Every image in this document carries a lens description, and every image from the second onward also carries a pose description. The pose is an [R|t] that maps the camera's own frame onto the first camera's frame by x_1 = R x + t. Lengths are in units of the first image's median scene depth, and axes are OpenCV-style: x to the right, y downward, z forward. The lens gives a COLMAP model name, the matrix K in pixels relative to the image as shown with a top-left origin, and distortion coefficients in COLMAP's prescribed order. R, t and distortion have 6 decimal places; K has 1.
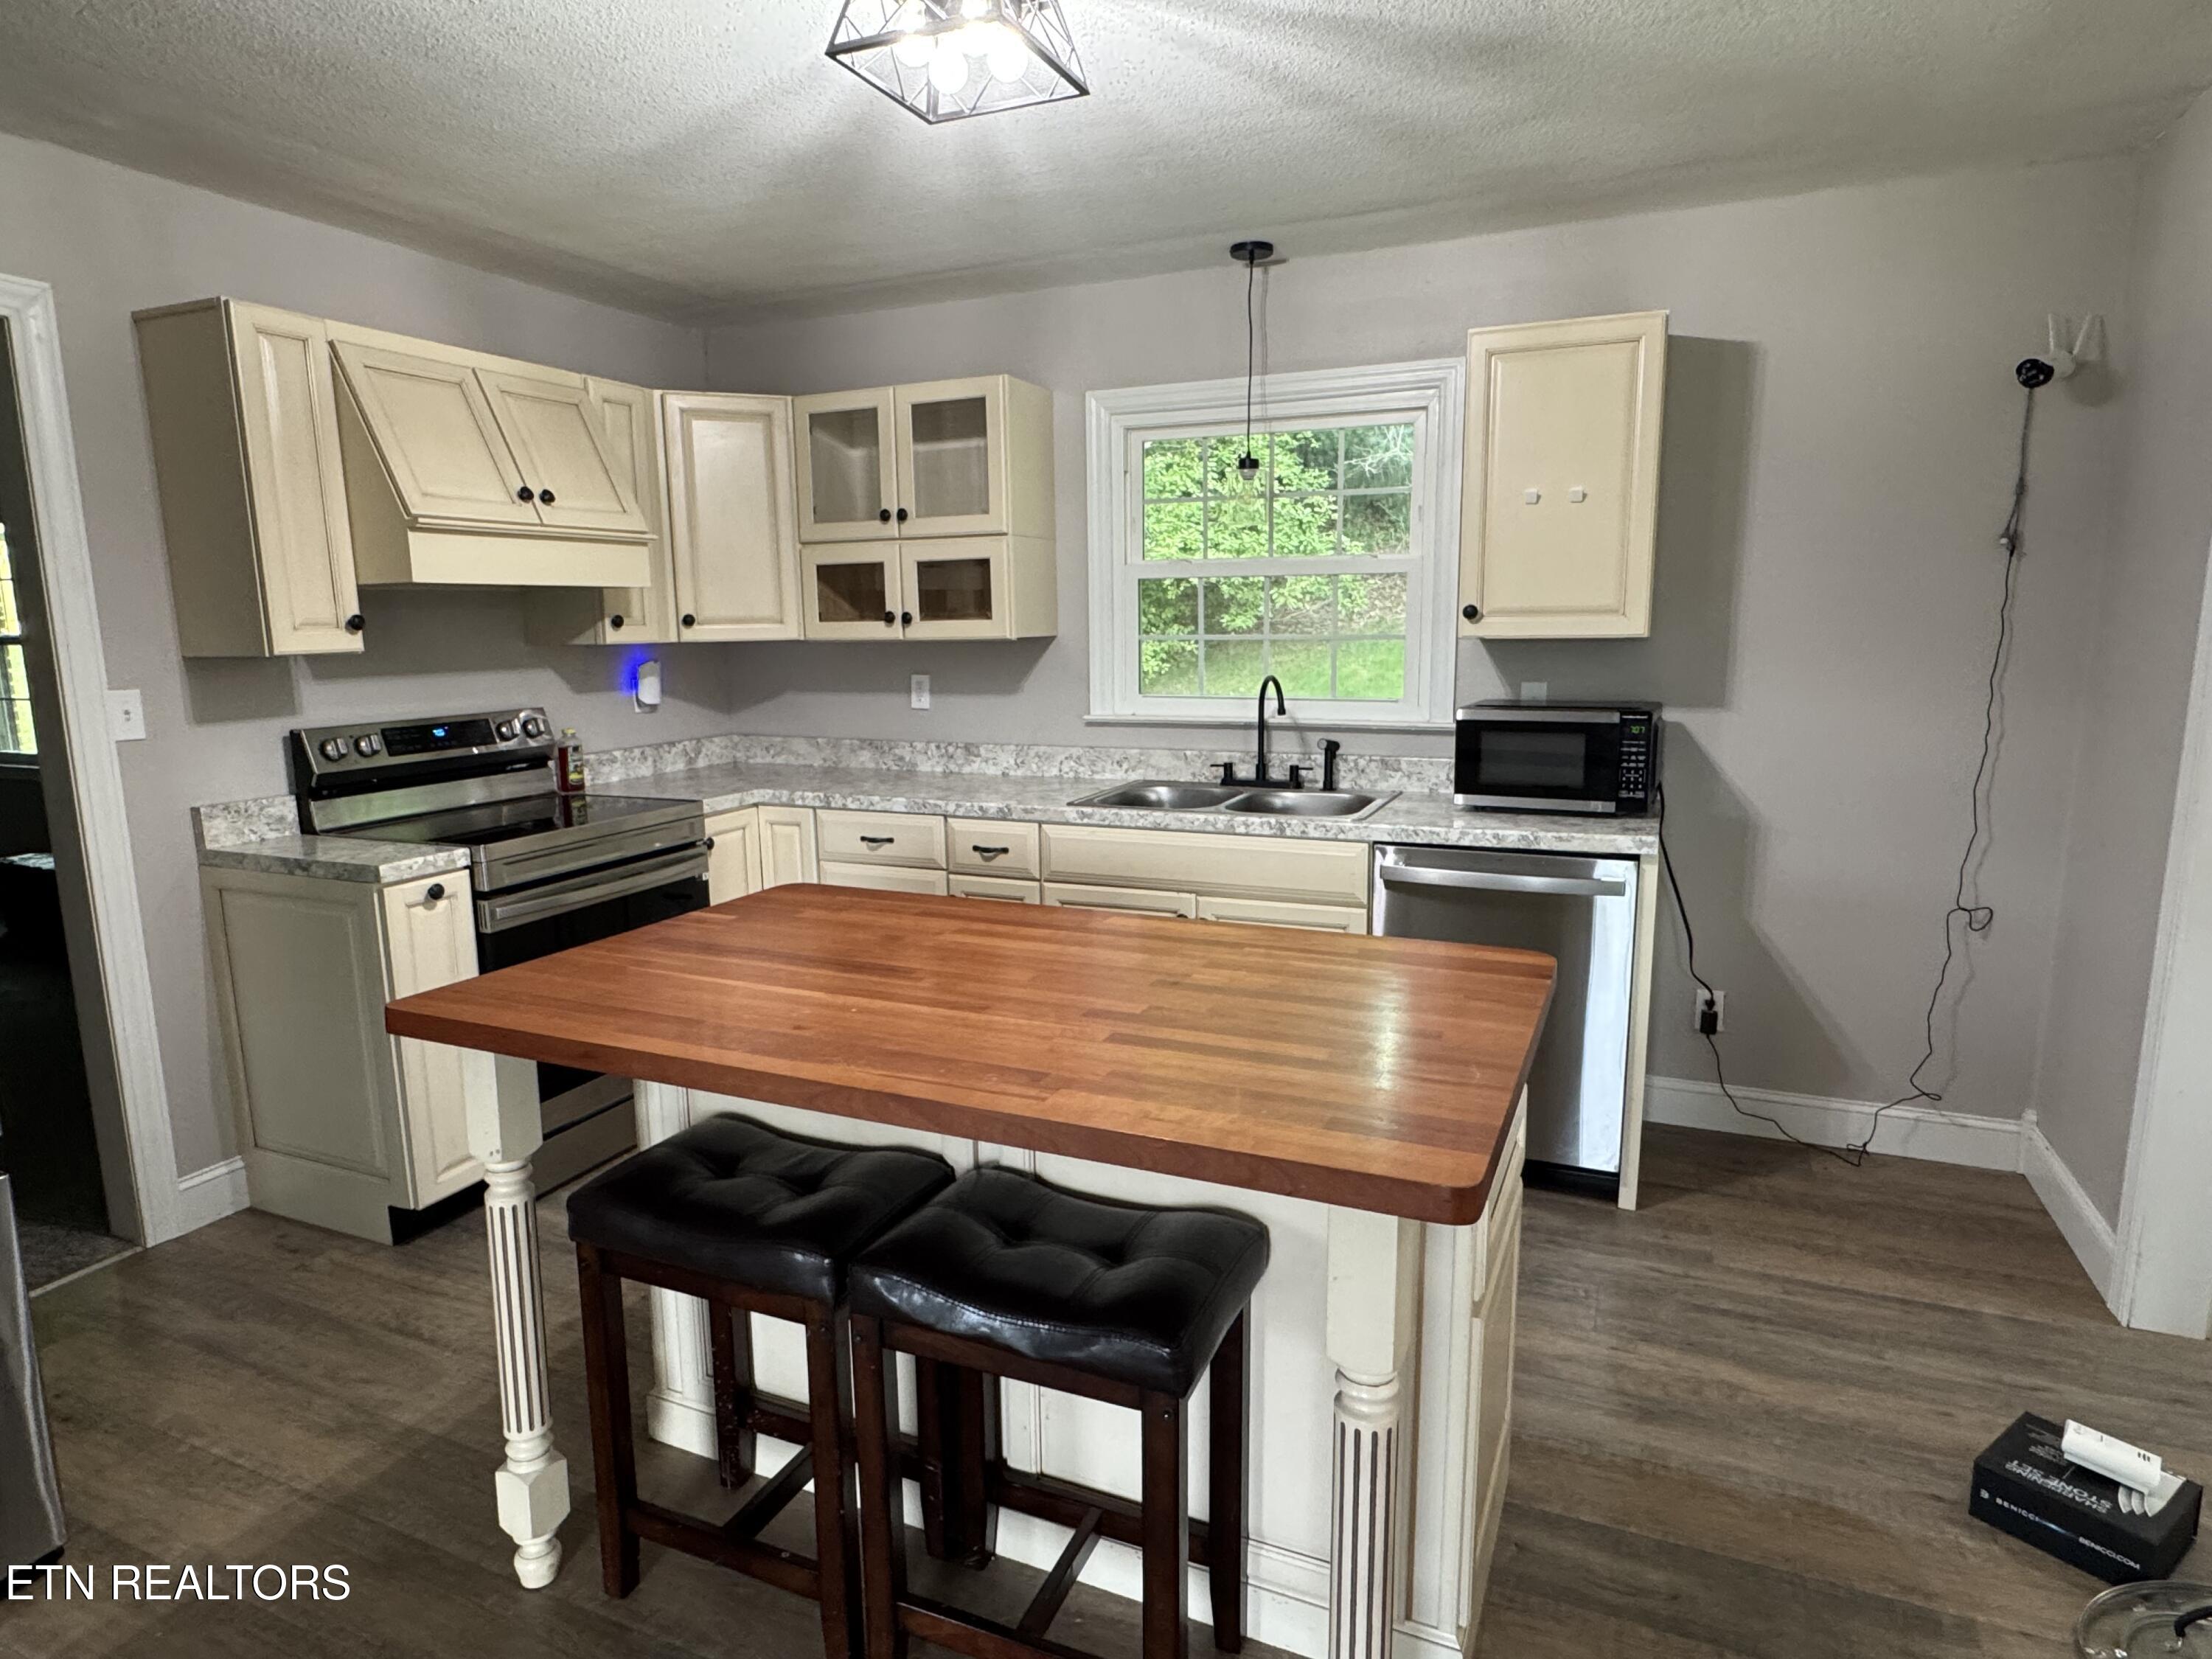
lens RADIAL K [[1259.3, 0, 1106.0], [0, 1259.3, 829.5], [0, 0, 1]] dist [-0.000173, 0.000241]
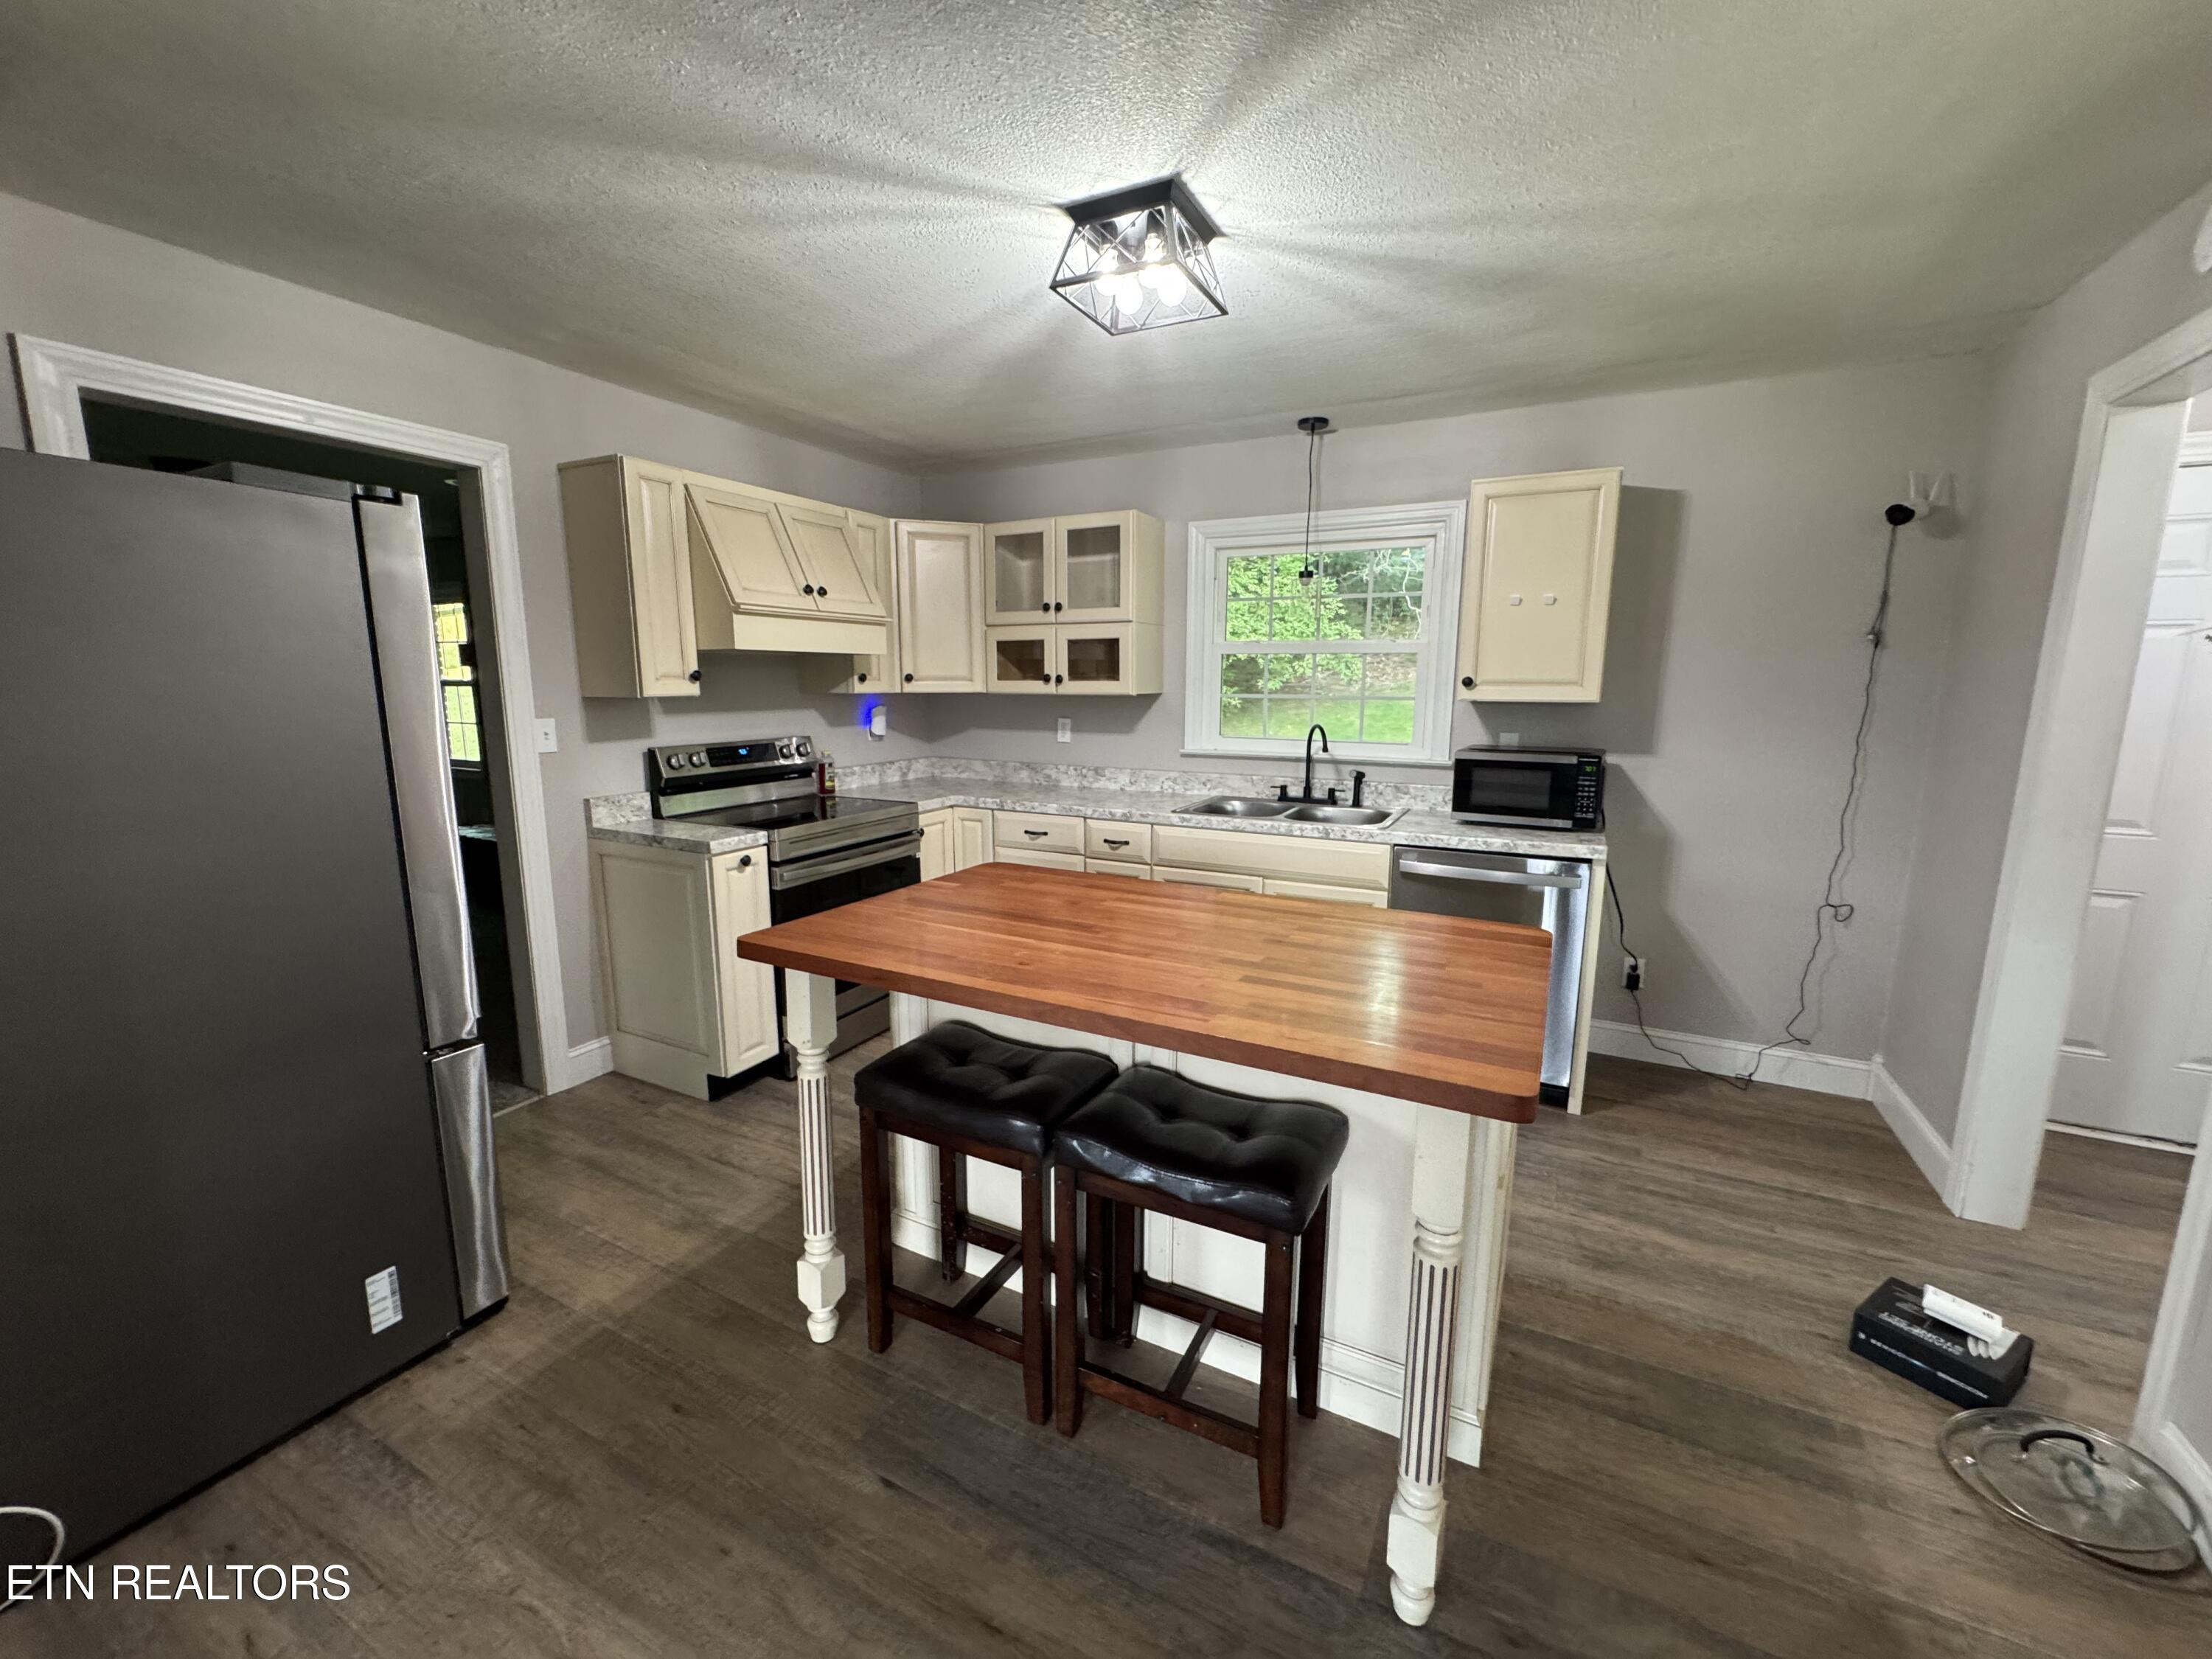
lens RADIAL K [[884.6, 0, 1115.7], [0, 884.6, 825.5], [0, 0, 1]] dist [-0.001089, 0.000396]
pose [[0.998128, 0.026718, -0.055014, -0.045942], [-0.026894, 0.999635, -0.002454, -0.000372], [0.054929, 0.003929, 0.998483, -0.001456]]
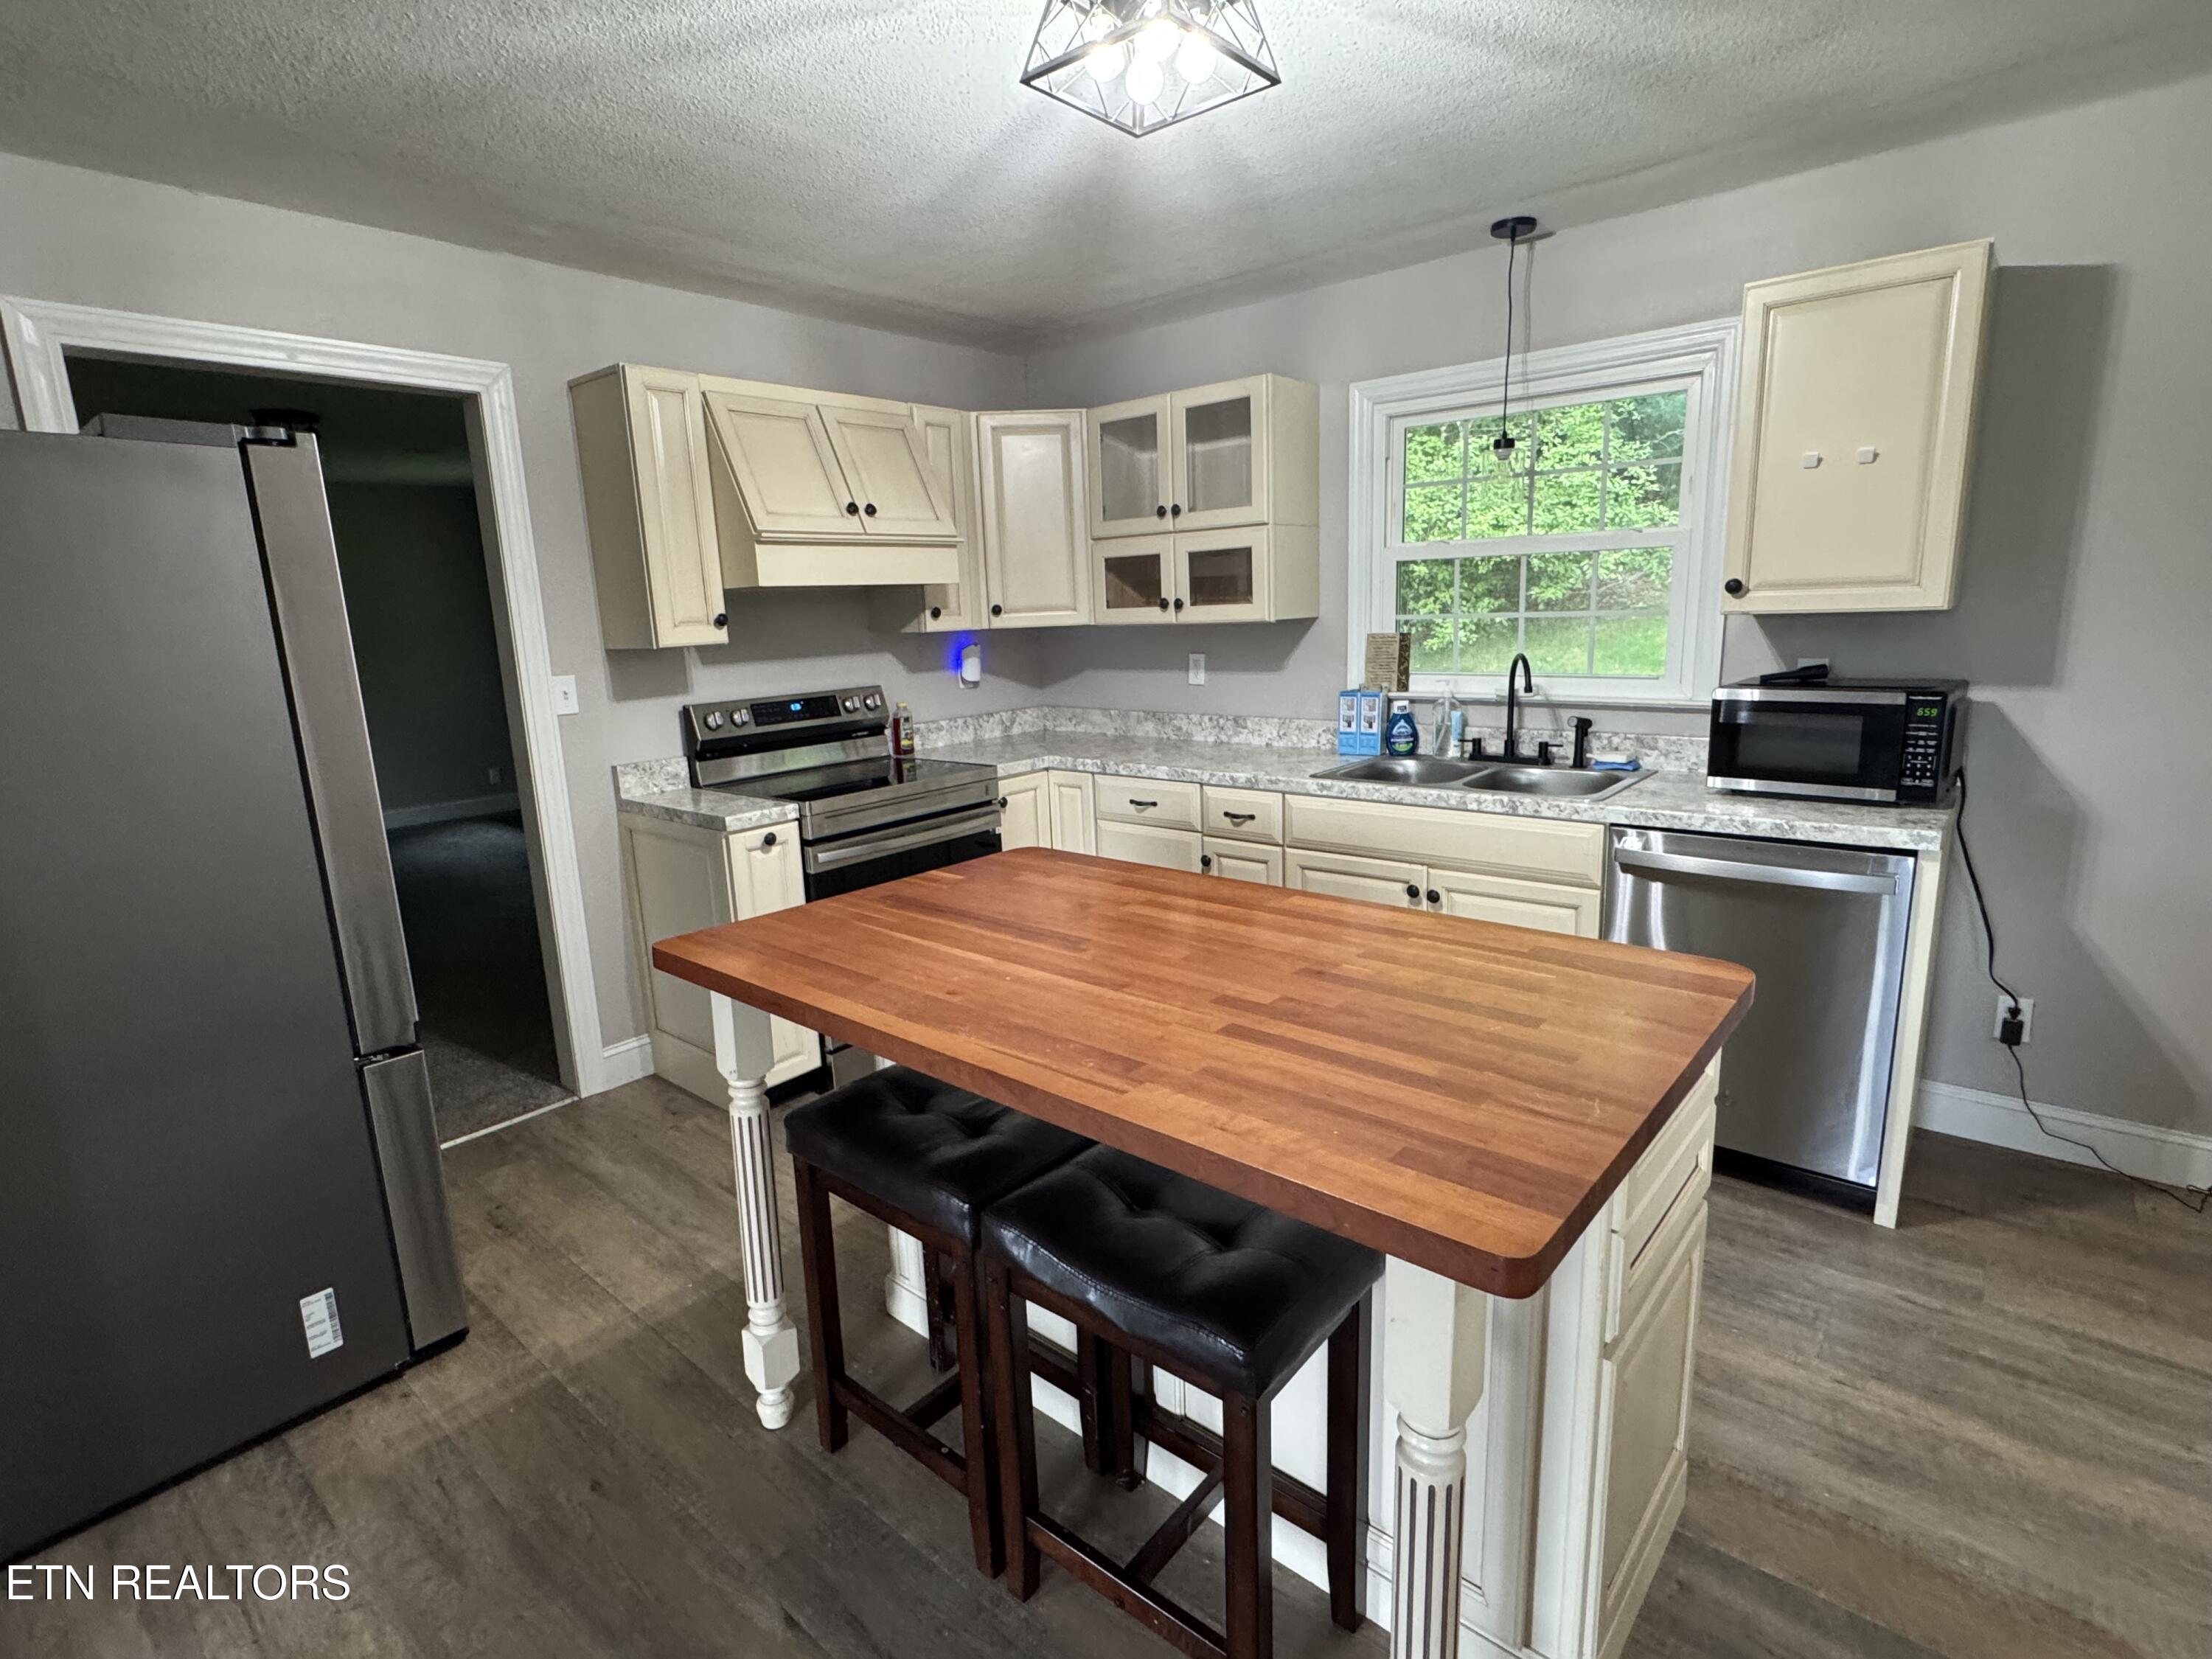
lens RADIAL K [[1090.2, 0, 1100.1], [0, 1090.2, 826.6], [0, 0, 1]] dist [-0.000510, -0.000299]
pose [[0.957196, 0.036055, -0.287186, 0.079239], [-0.023913, 0.998670, 0.045677, -0.018395], [0.288450, -0.036854, 0.956785, 0.069265]]
